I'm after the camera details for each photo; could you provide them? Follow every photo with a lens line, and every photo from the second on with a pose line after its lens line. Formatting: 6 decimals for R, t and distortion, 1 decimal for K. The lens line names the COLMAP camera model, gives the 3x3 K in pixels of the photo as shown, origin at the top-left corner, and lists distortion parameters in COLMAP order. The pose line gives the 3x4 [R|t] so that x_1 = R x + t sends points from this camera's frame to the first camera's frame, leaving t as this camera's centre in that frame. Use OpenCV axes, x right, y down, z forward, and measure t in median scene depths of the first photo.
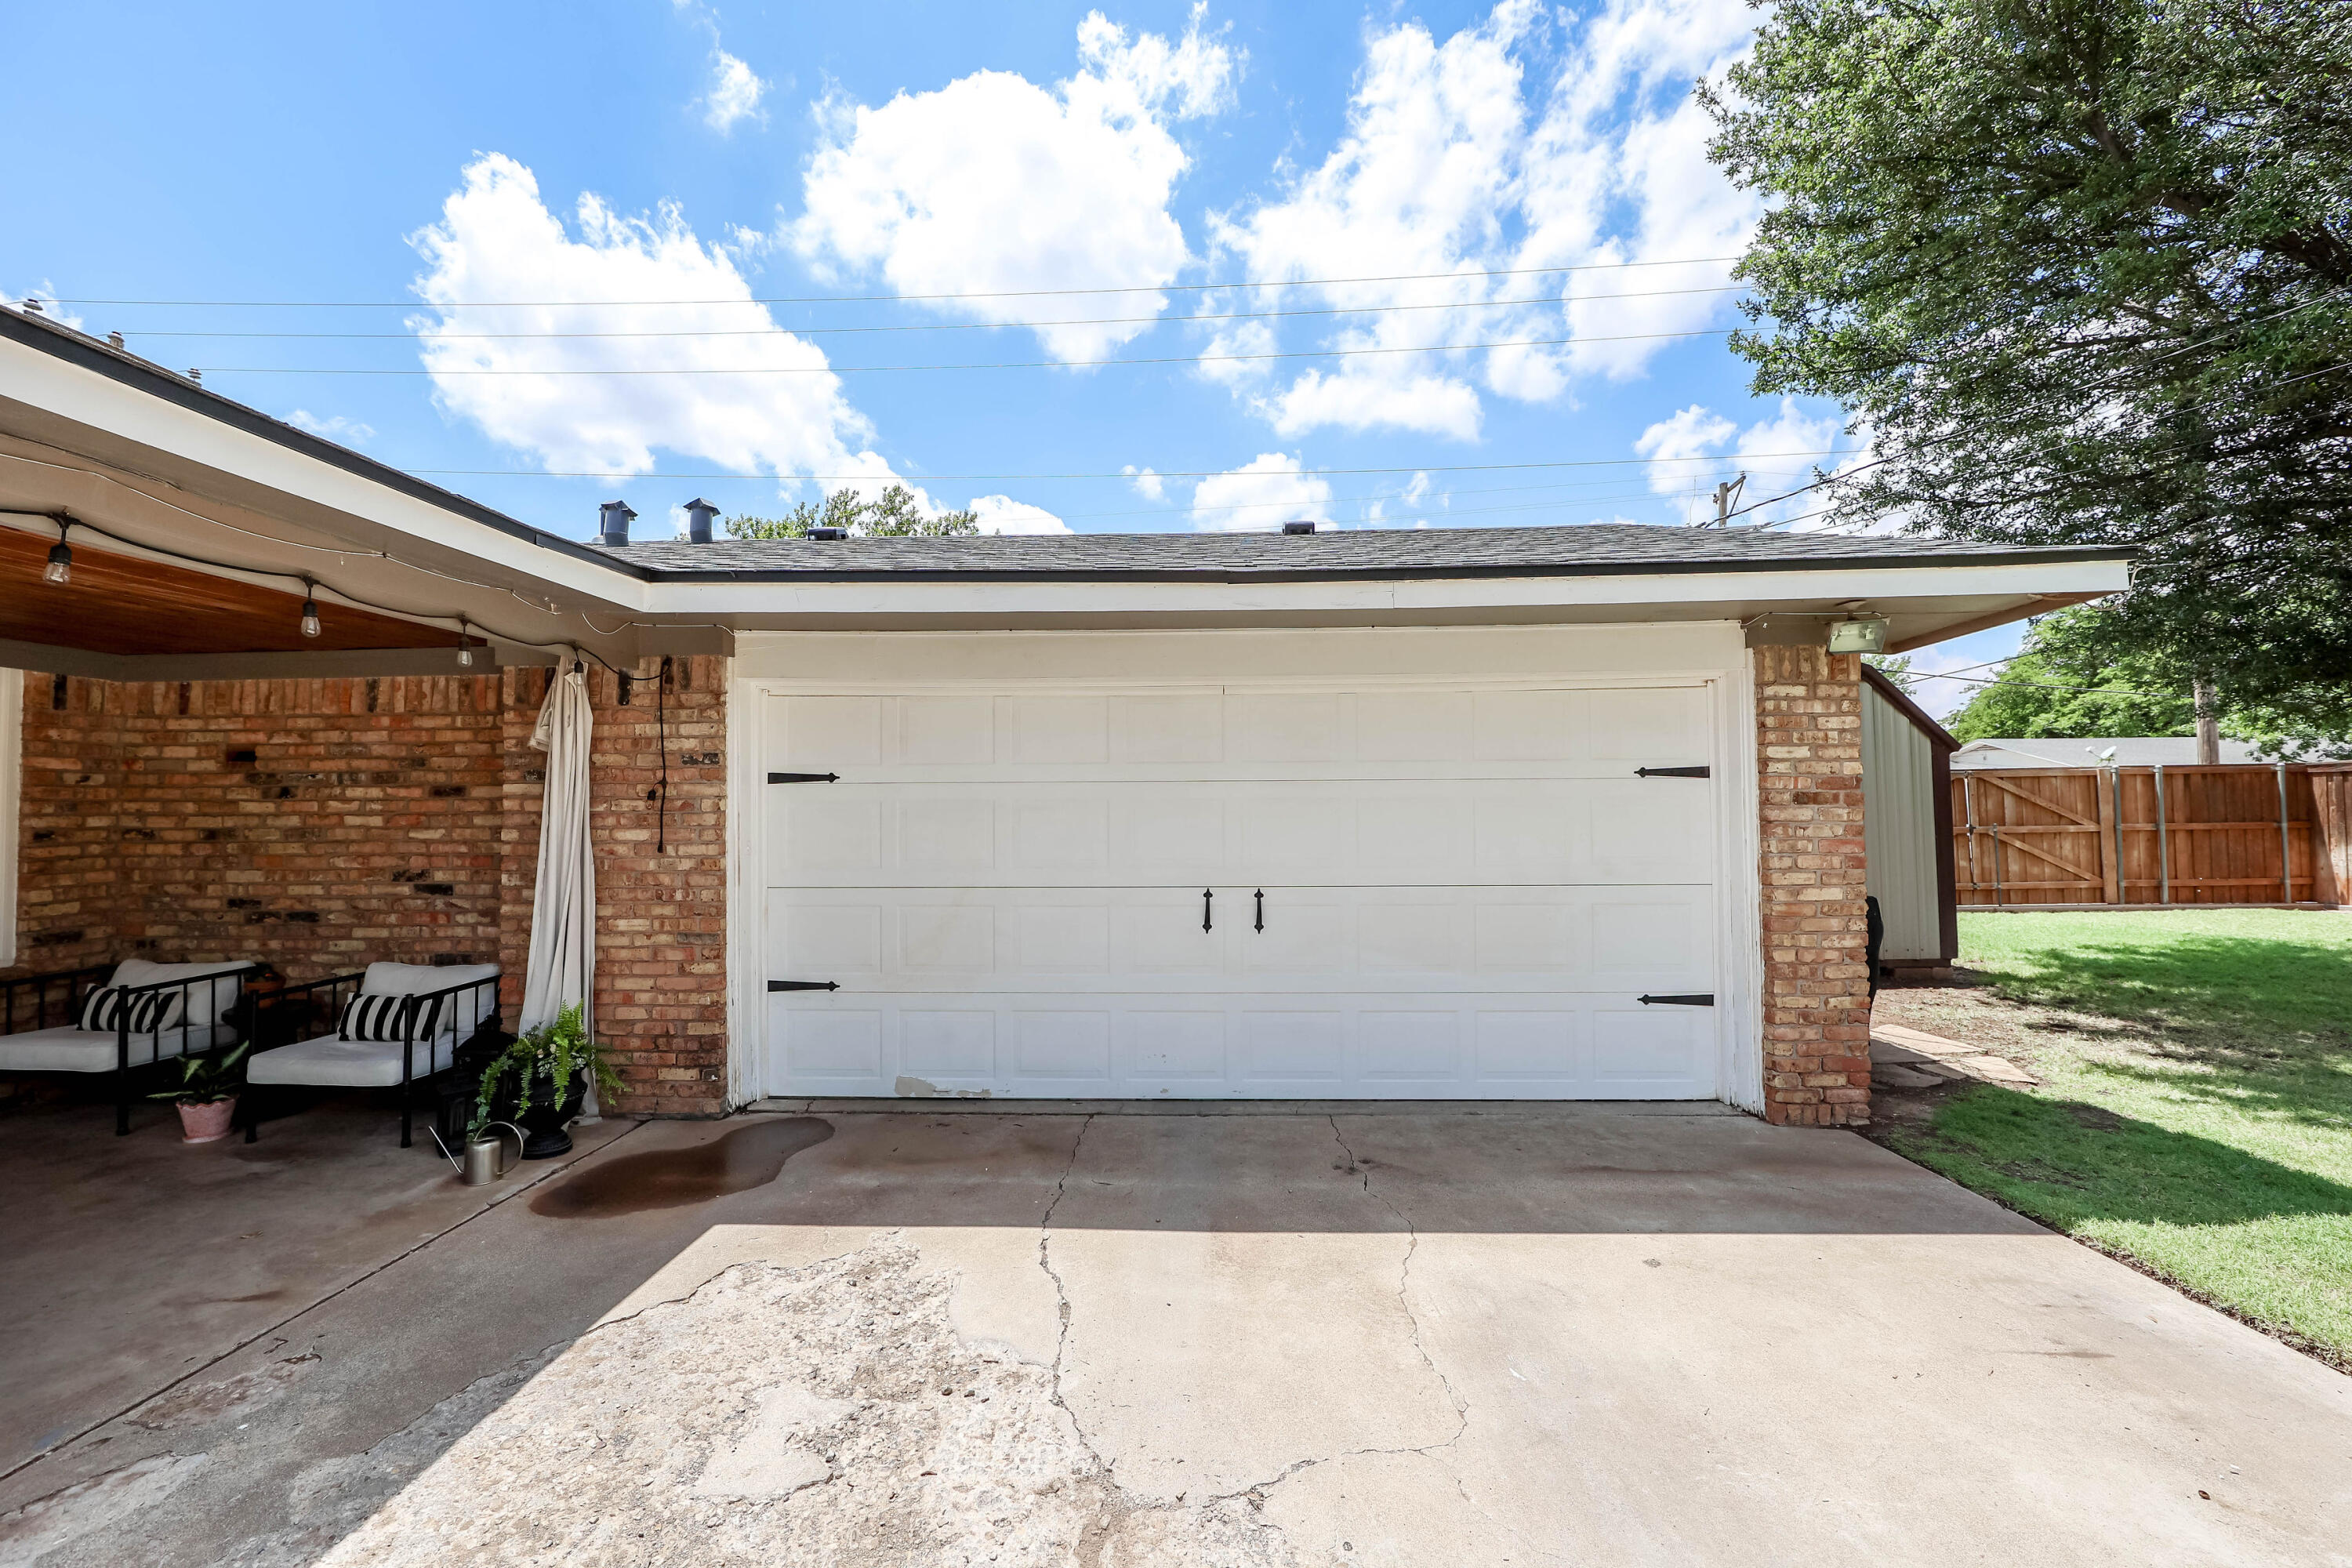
lens RADIAL K [[923.7, 0, 1176.2], [0, 923.7, 785.7], [0, 0, 1]] dist [-0.014269, 0.002672]
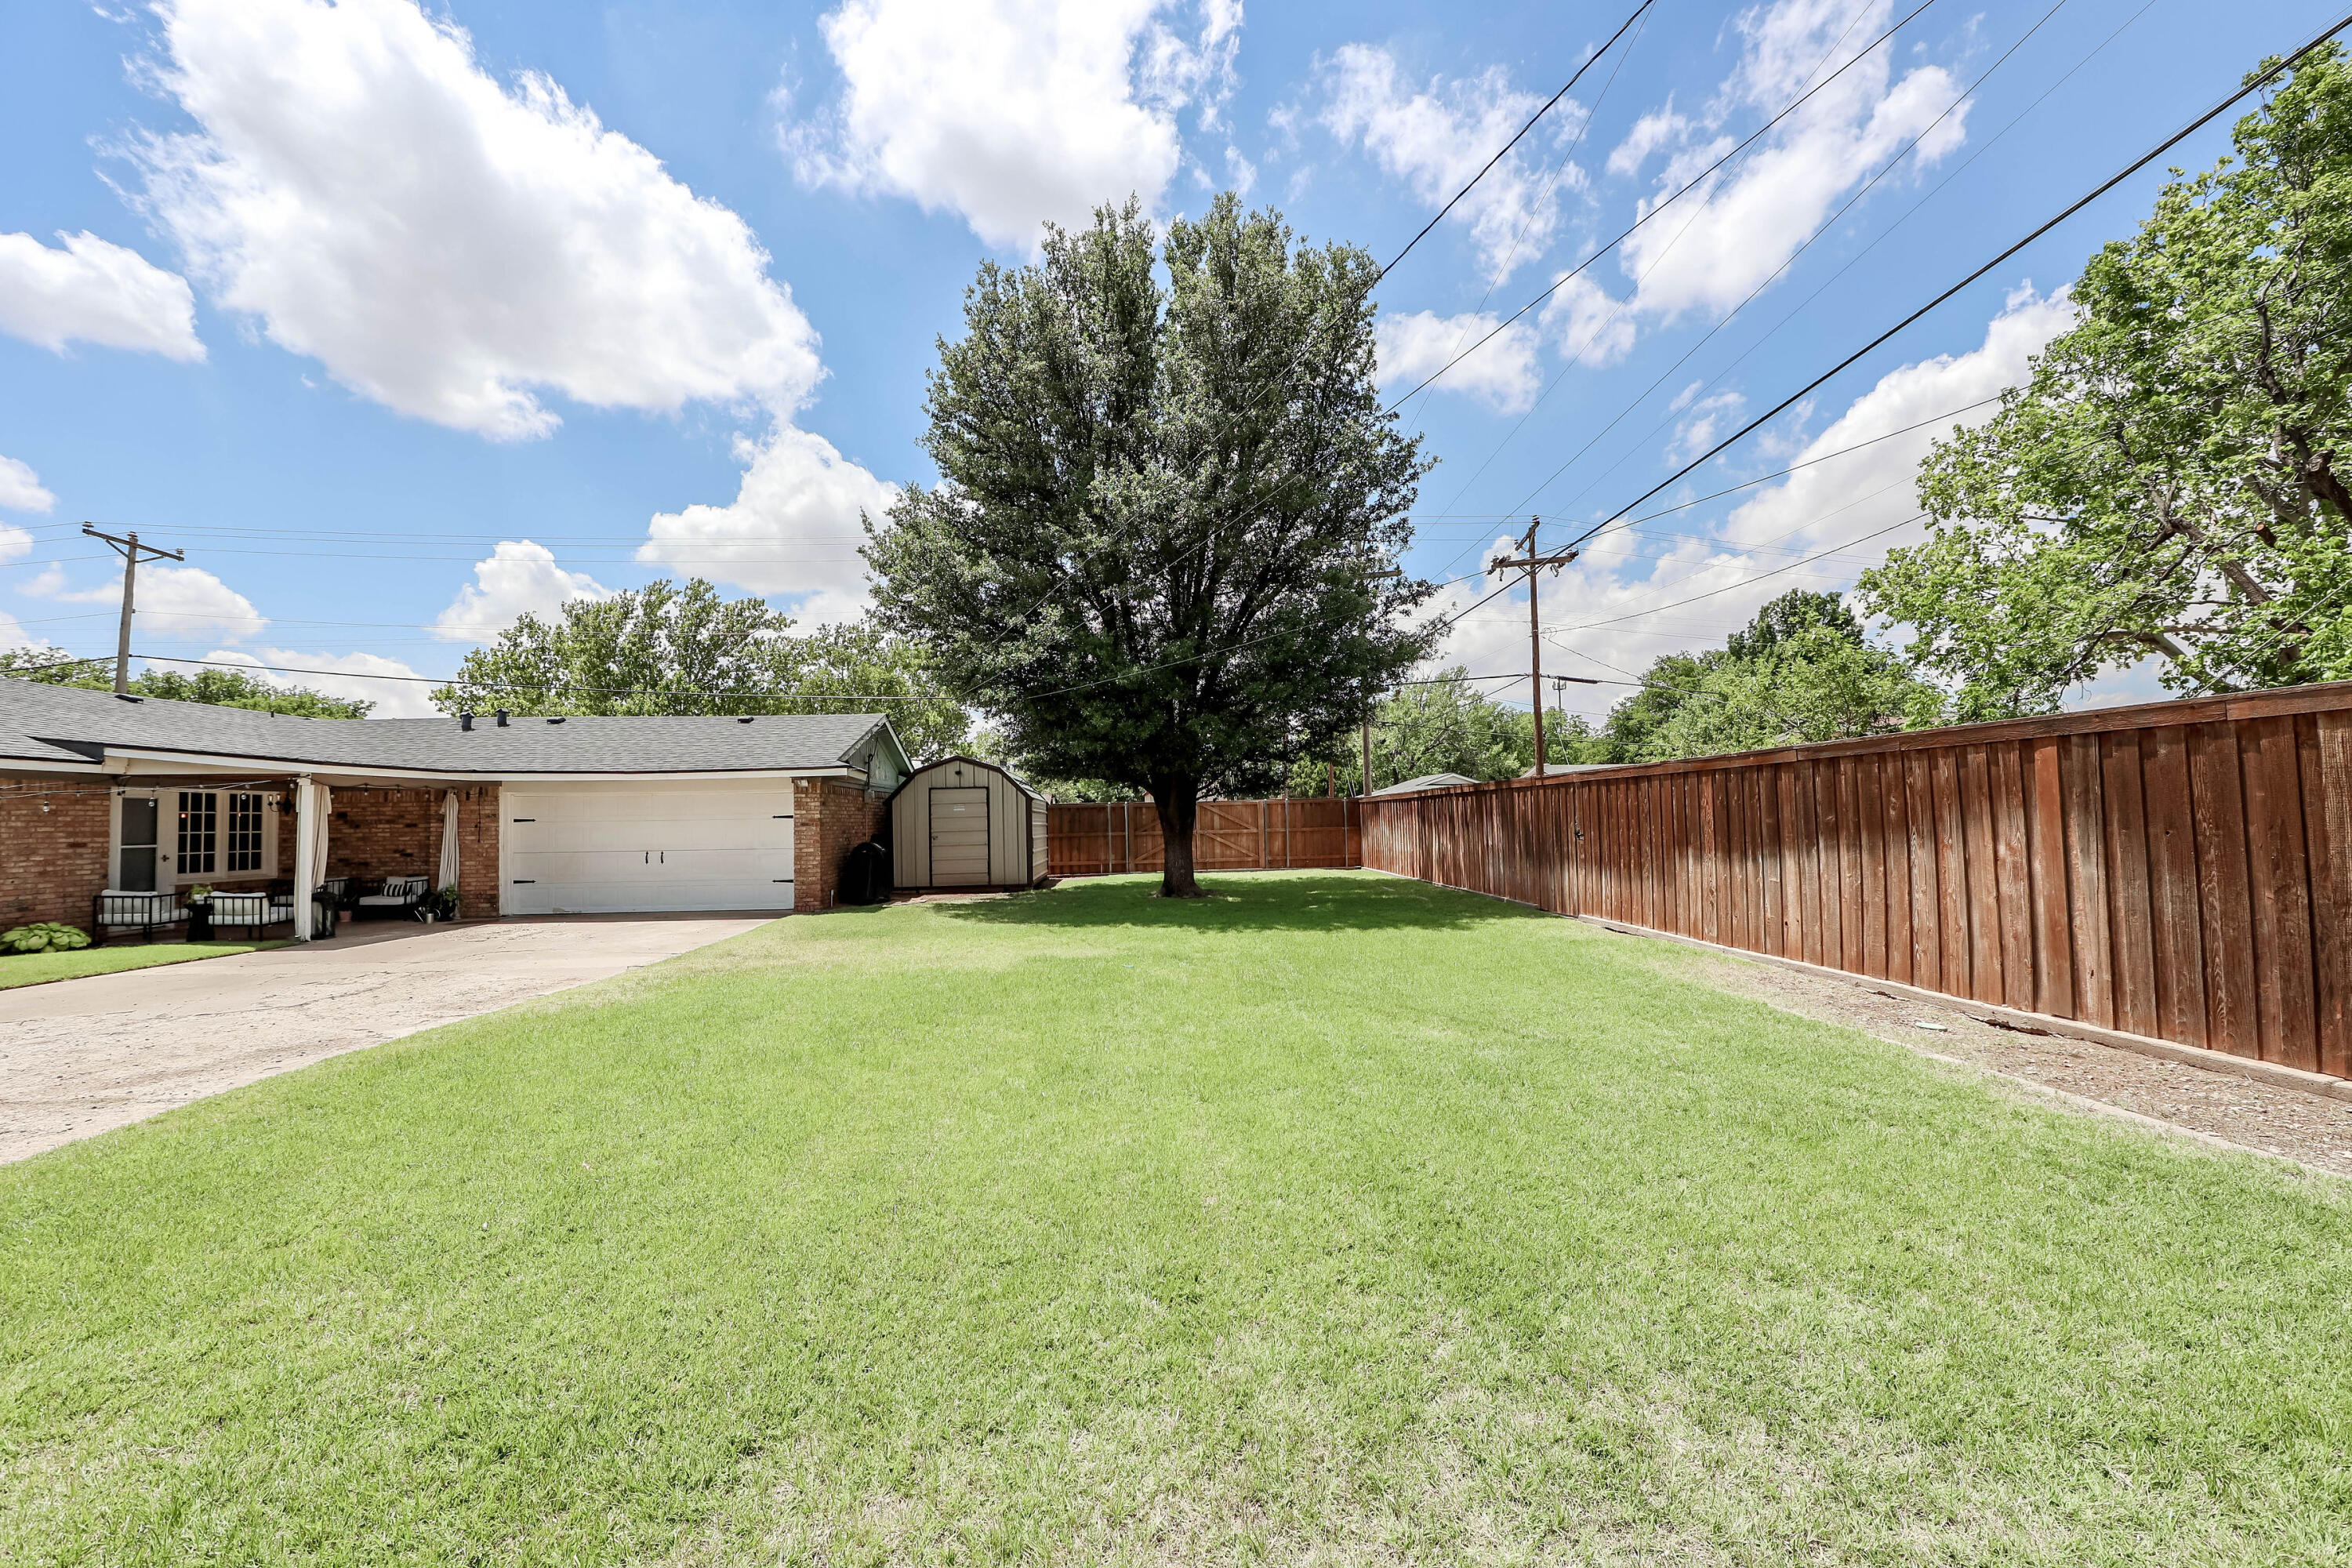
lens RADIAL K [[928.3, 0, 1157.6], [0, 928.3, 790.6], [0, 0, 1]] dist [0.001890, 0.000269]
pose [[0.995882, -0.006079, 0.090458, 1.601832], [0.006635, 0.999961, -0.005846, -0.082970], [-0.090419, 0.006422, 0.995883, -2.609827]]
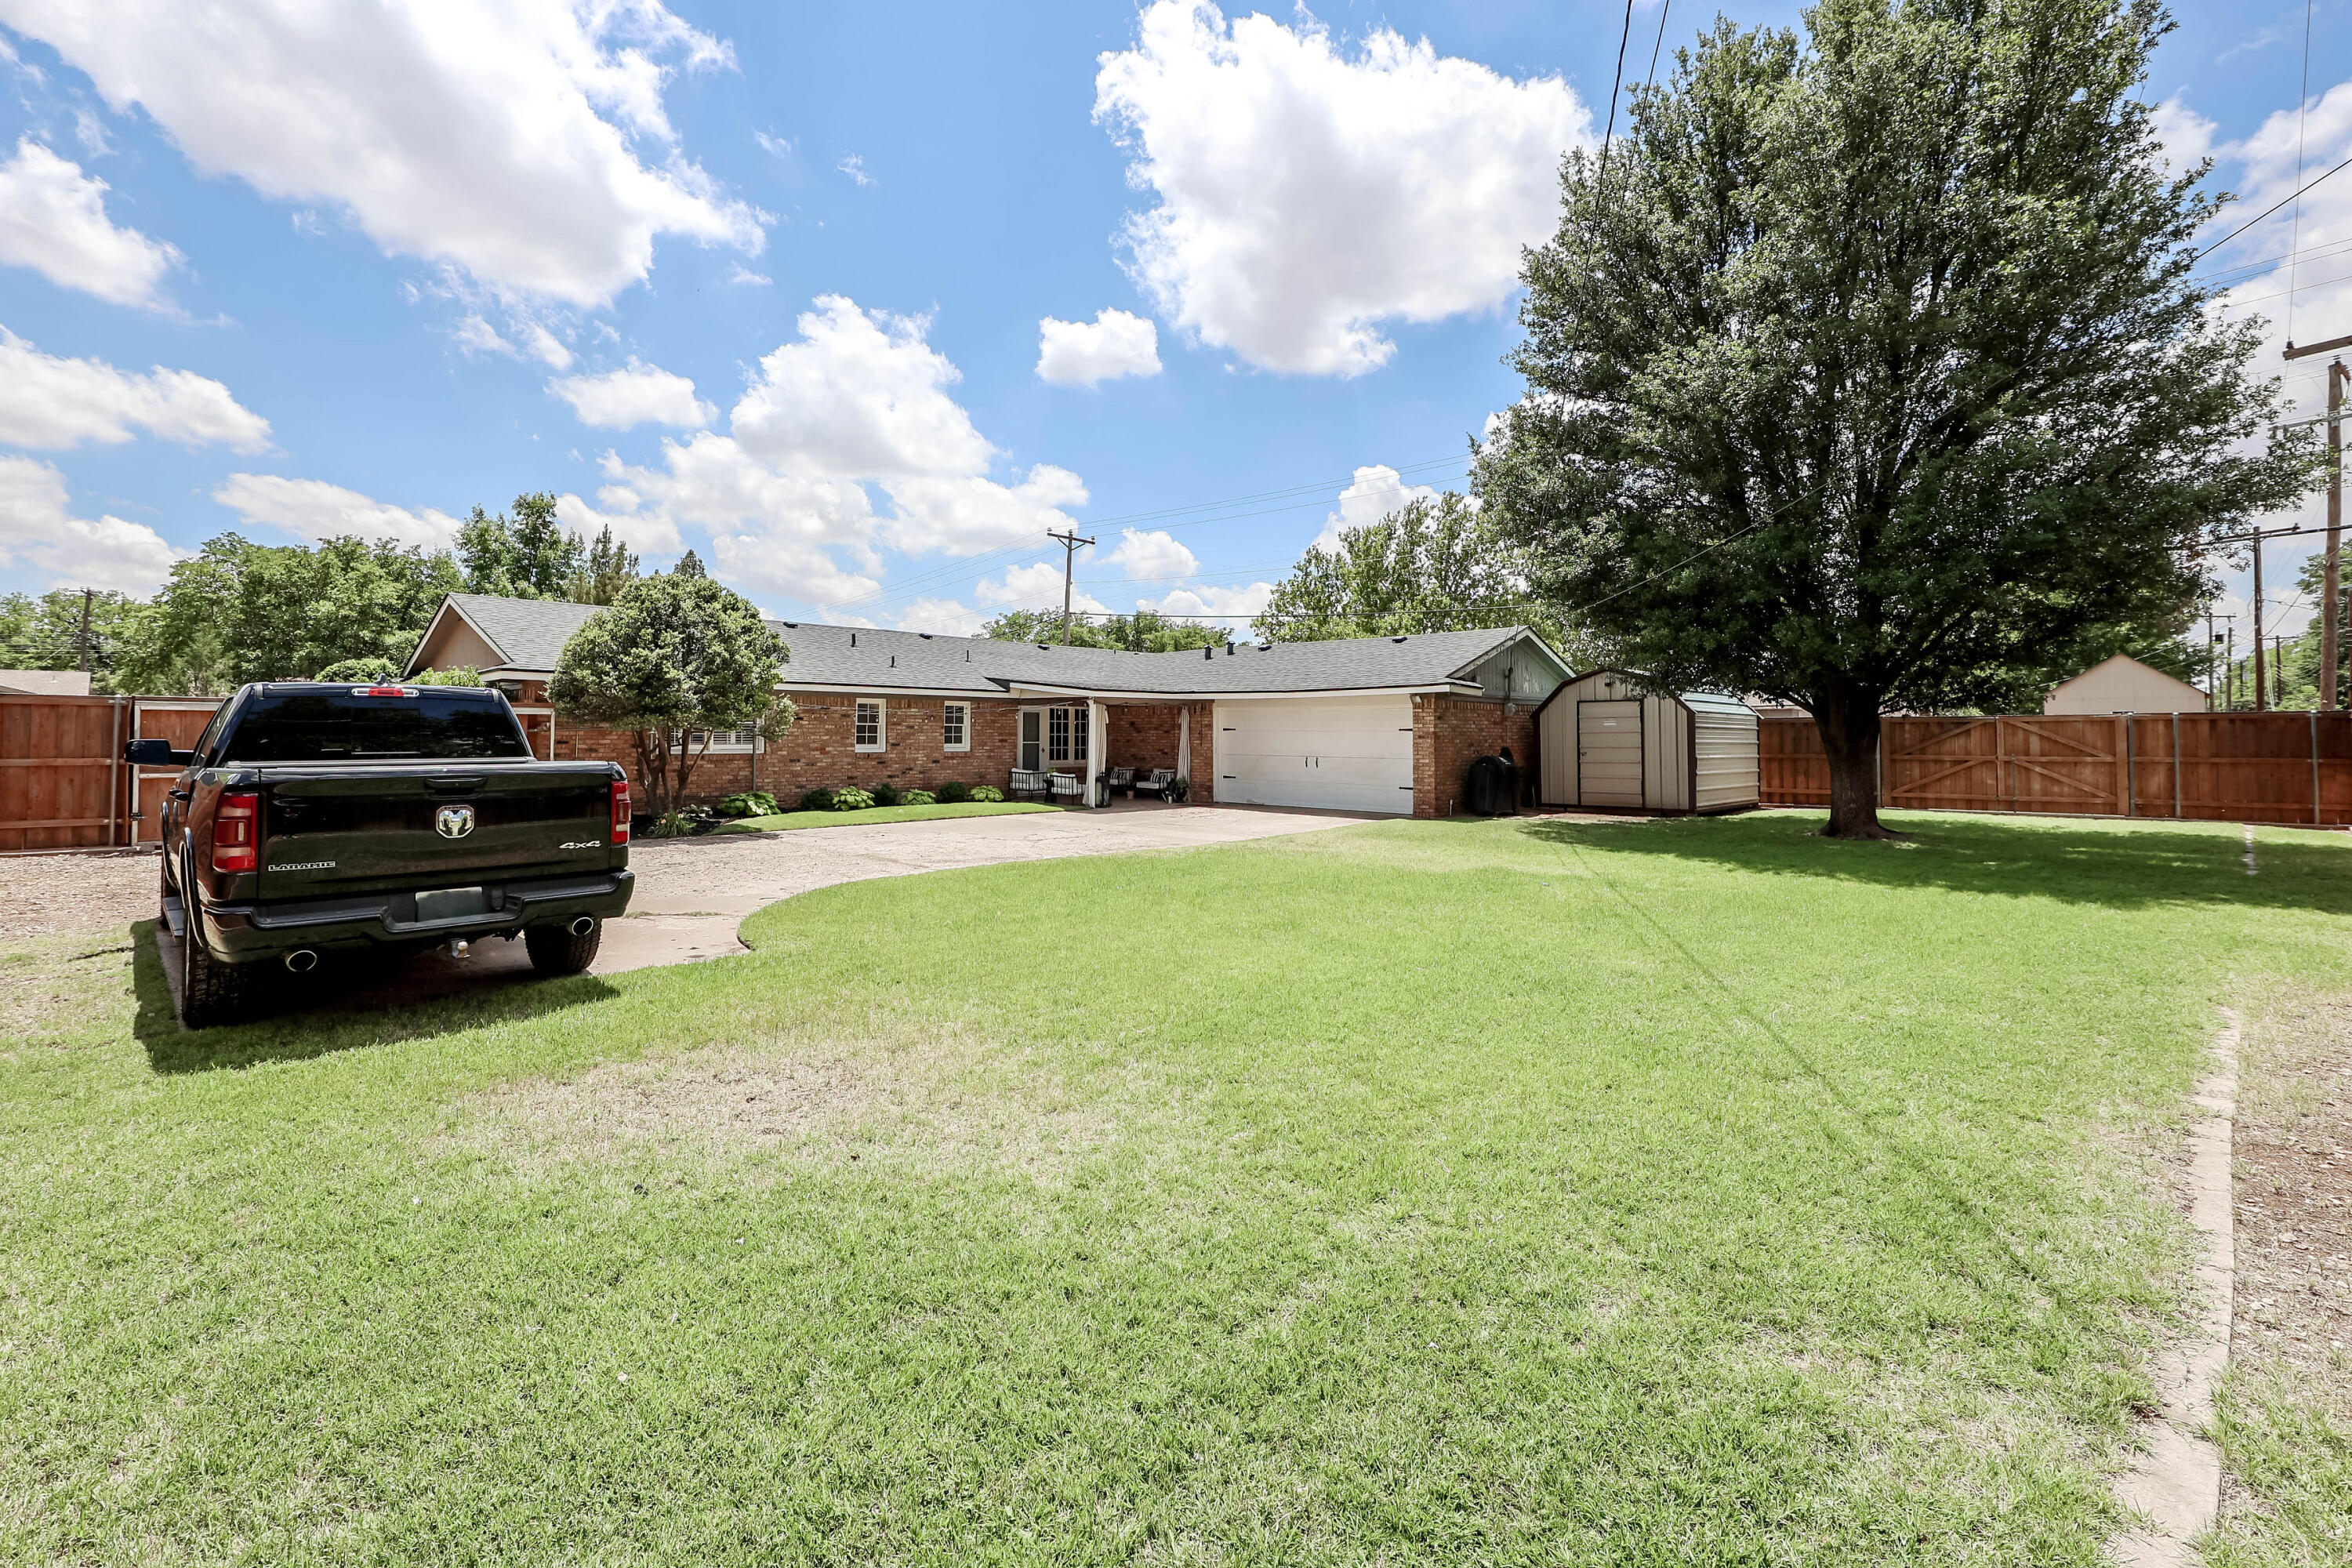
lens RADIAL K [[1010.4, 0, 1119.4], [0, 1010.4, 698.3], [0, 0, 1]] dist [-0.017035, 0.000273]
pose [[0.728652, -0.013816, -0.684745, 2.476194], [0.008942, 0.999903, -0.010660, -0.108993], [0.684826, 0.001644, 0.728705, -2.821262]]
